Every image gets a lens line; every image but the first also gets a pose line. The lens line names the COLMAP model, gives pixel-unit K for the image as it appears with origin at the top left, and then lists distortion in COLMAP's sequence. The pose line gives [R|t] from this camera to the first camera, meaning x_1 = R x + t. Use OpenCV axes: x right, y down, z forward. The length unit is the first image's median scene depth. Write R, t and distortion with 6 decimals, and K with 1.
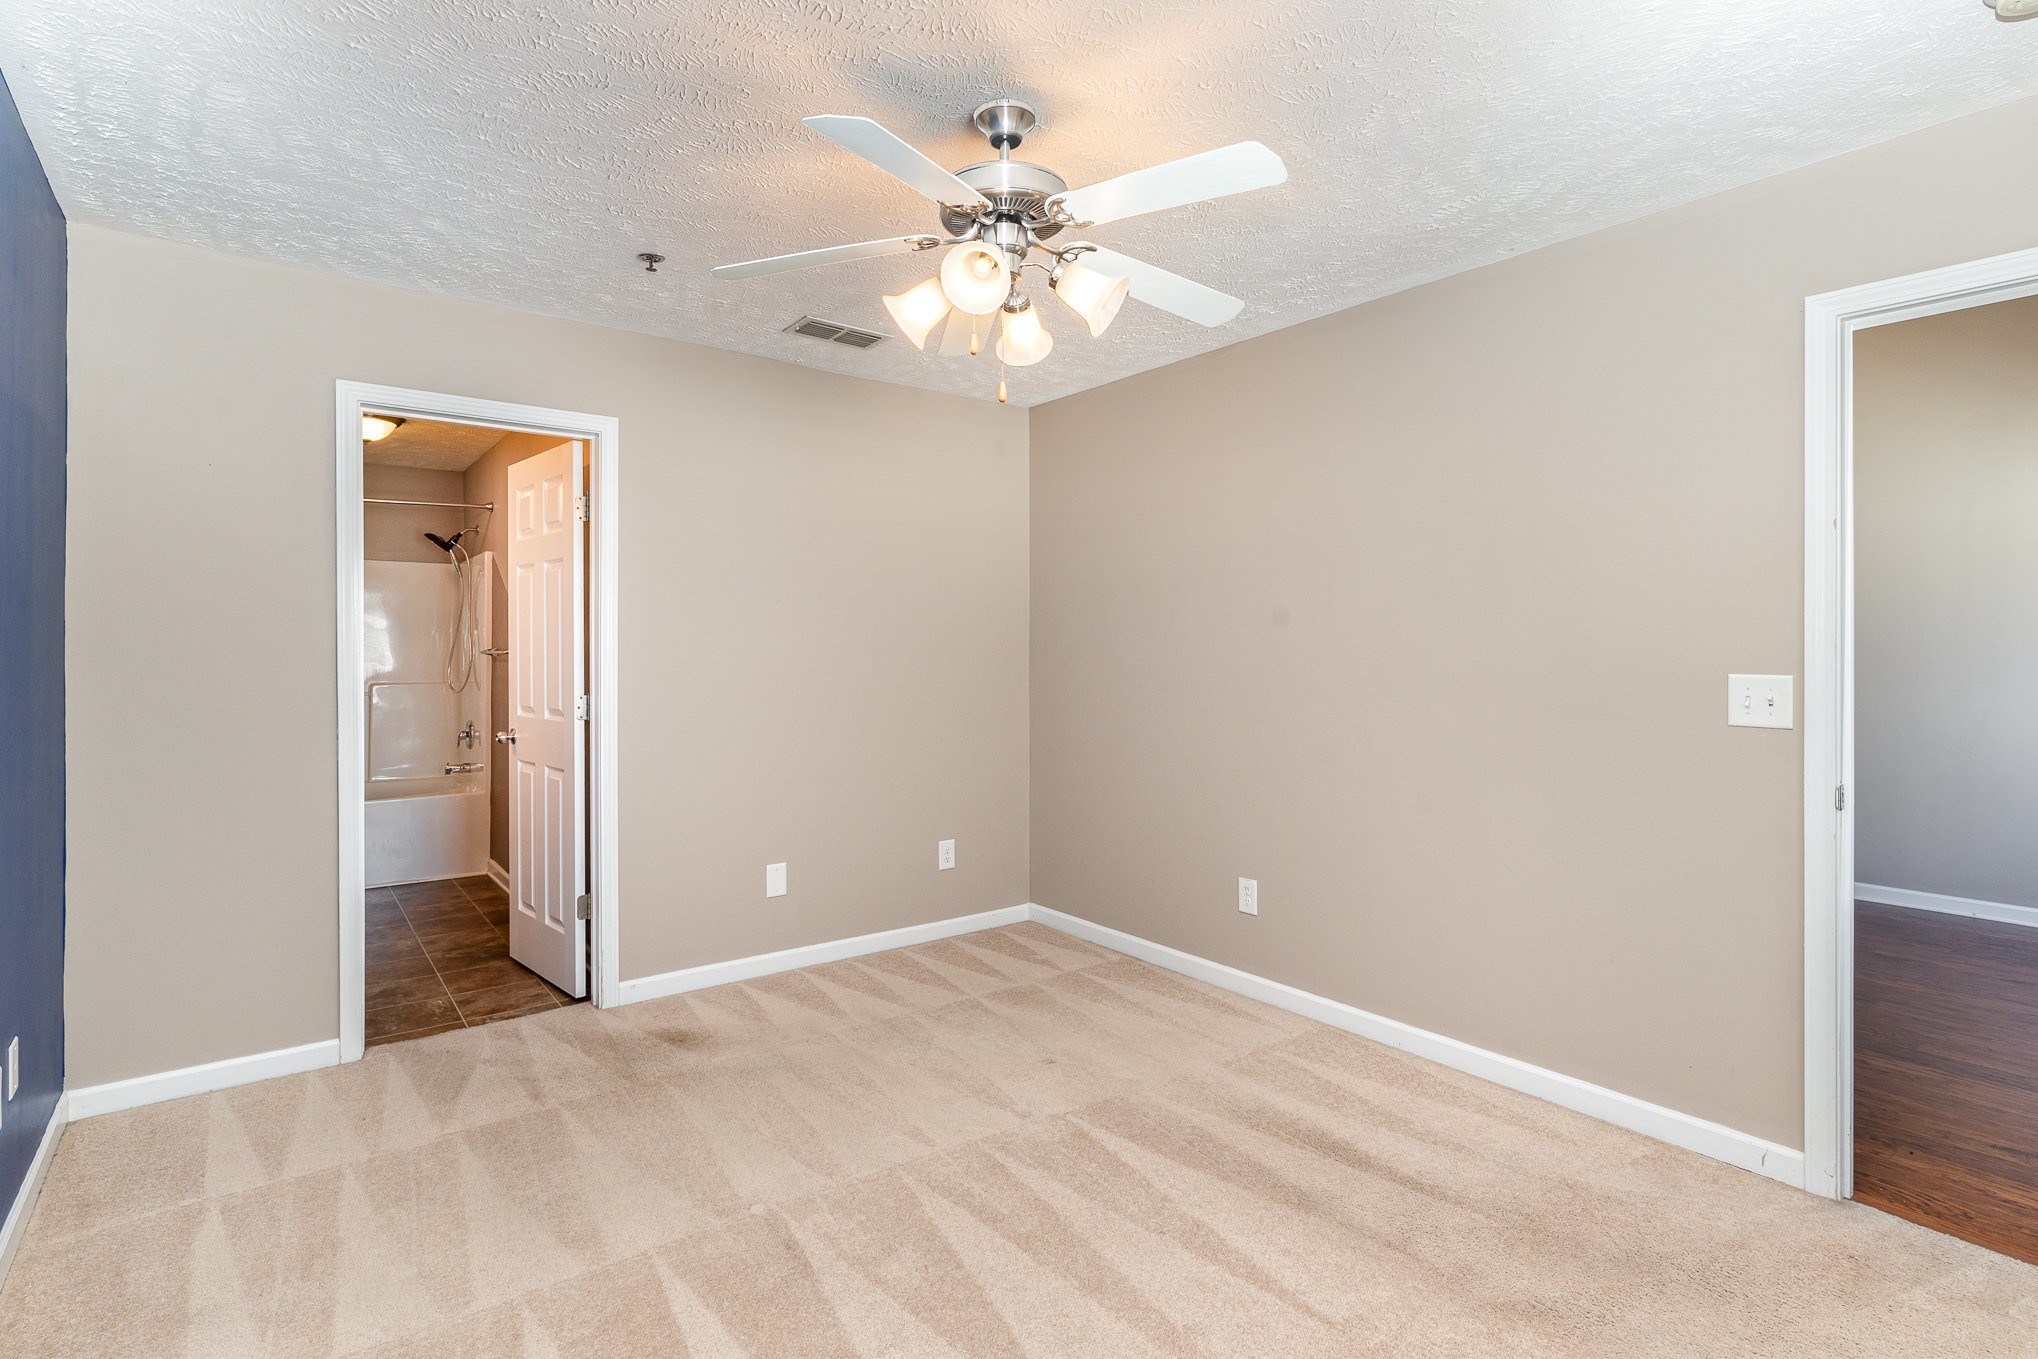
lens RADIAL K [[970.0, 0, 1018.1], [0, 970.0, 656.8], [0, 0, 1]] dist [0.002164, -0.000399]
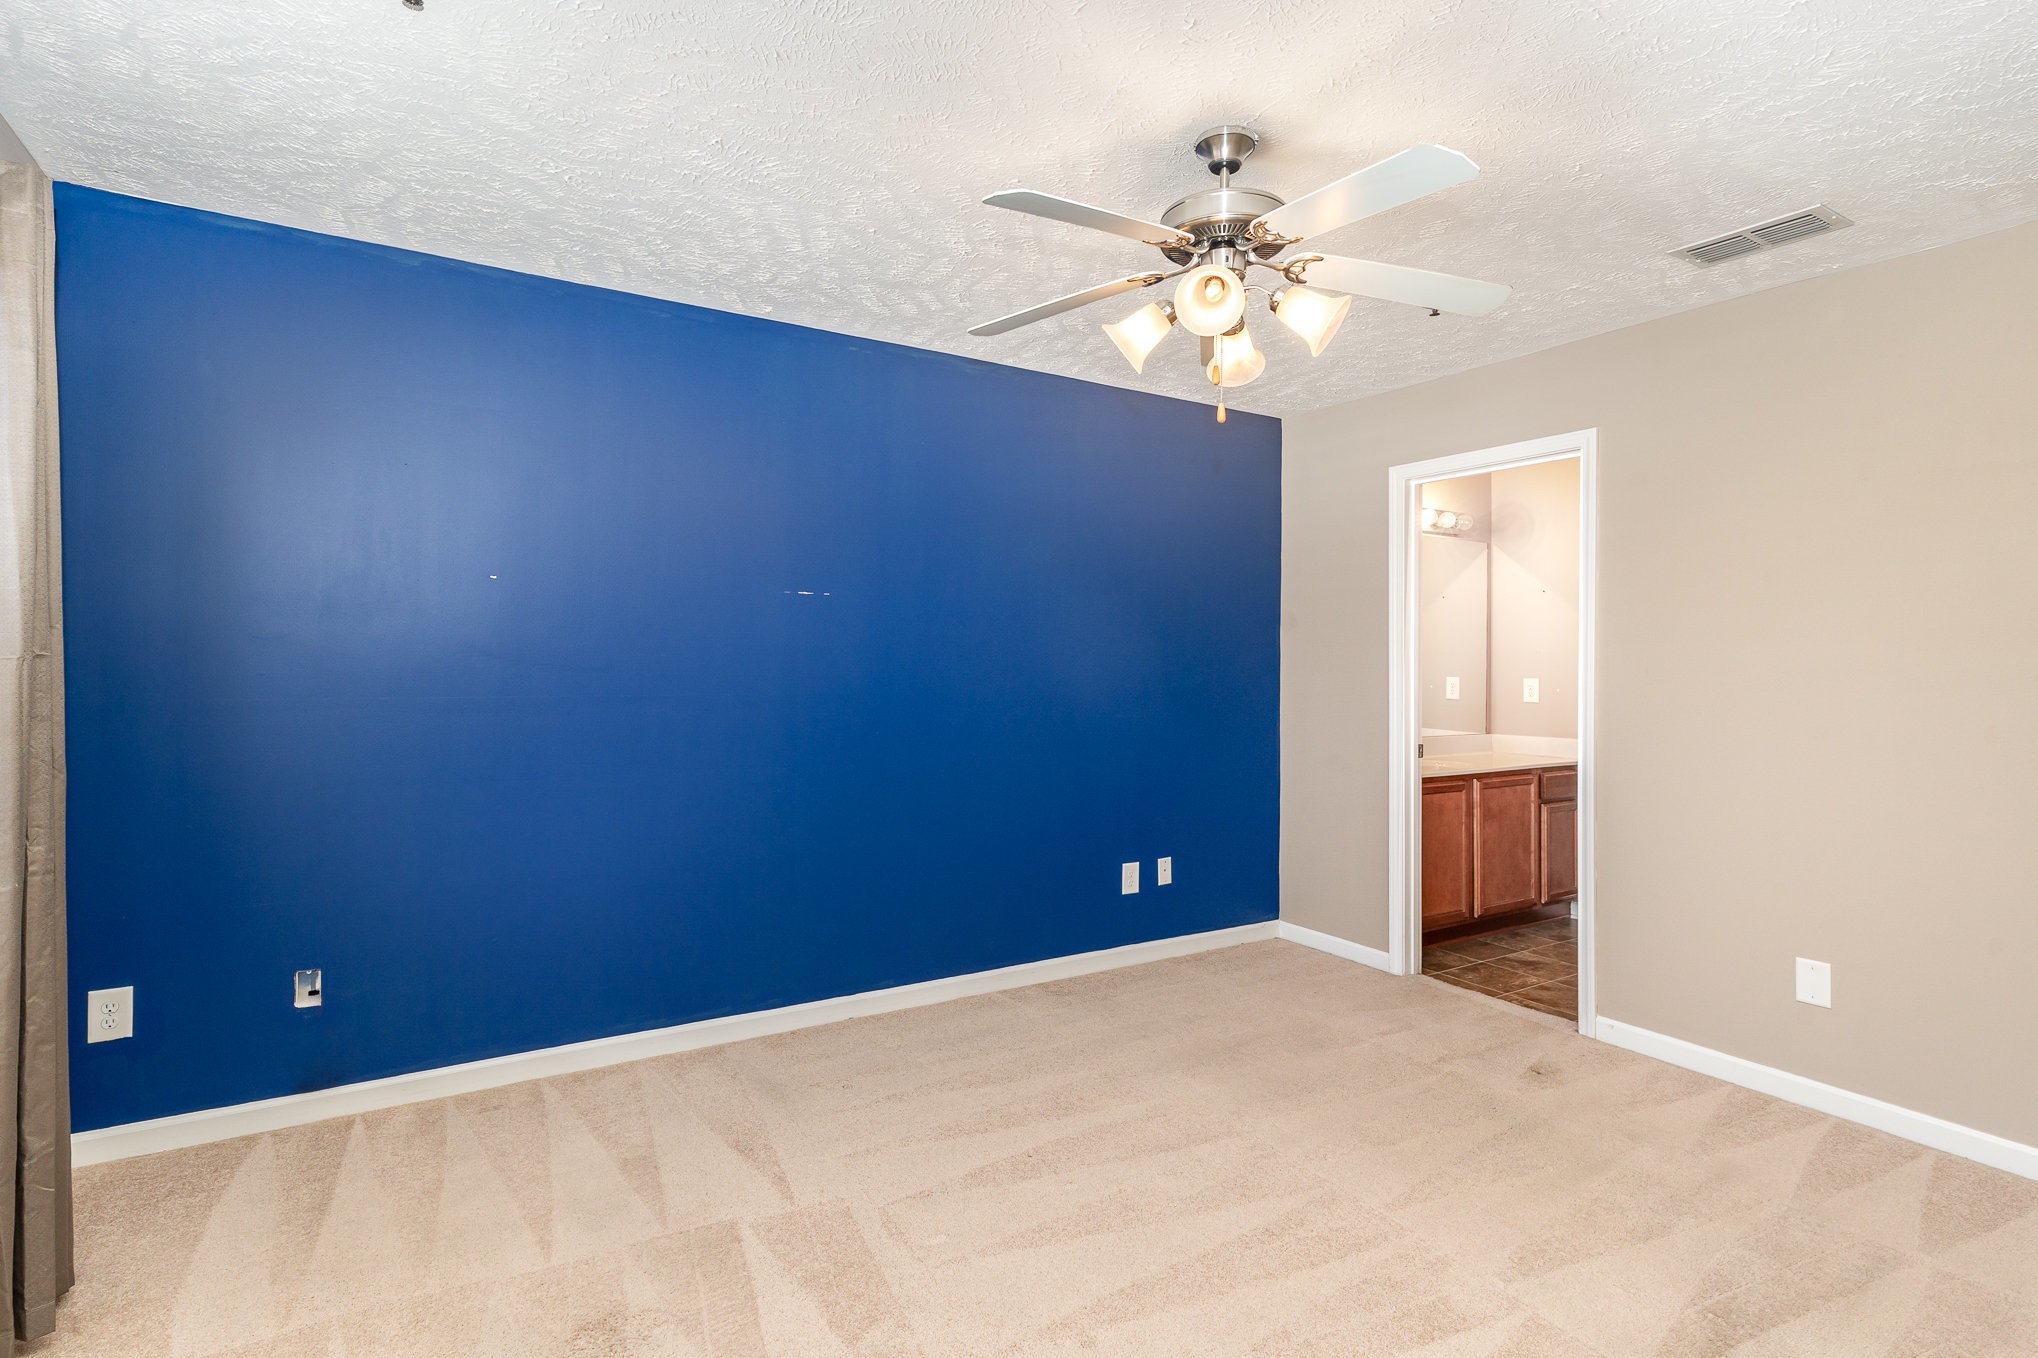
lens RADIAL K [[970.0, 0, 1018.1], [0, 970.0, 656.3], [0, 0, 1]] dist [0.002164, -0.000399]
pose [[-0.107190, -0.016070, -0.994109, 0.639989], [-0.012676, 0.999810, -0.014795, 0.002889], [0.994158, 0.011016, -0.107373, 0.557216]]
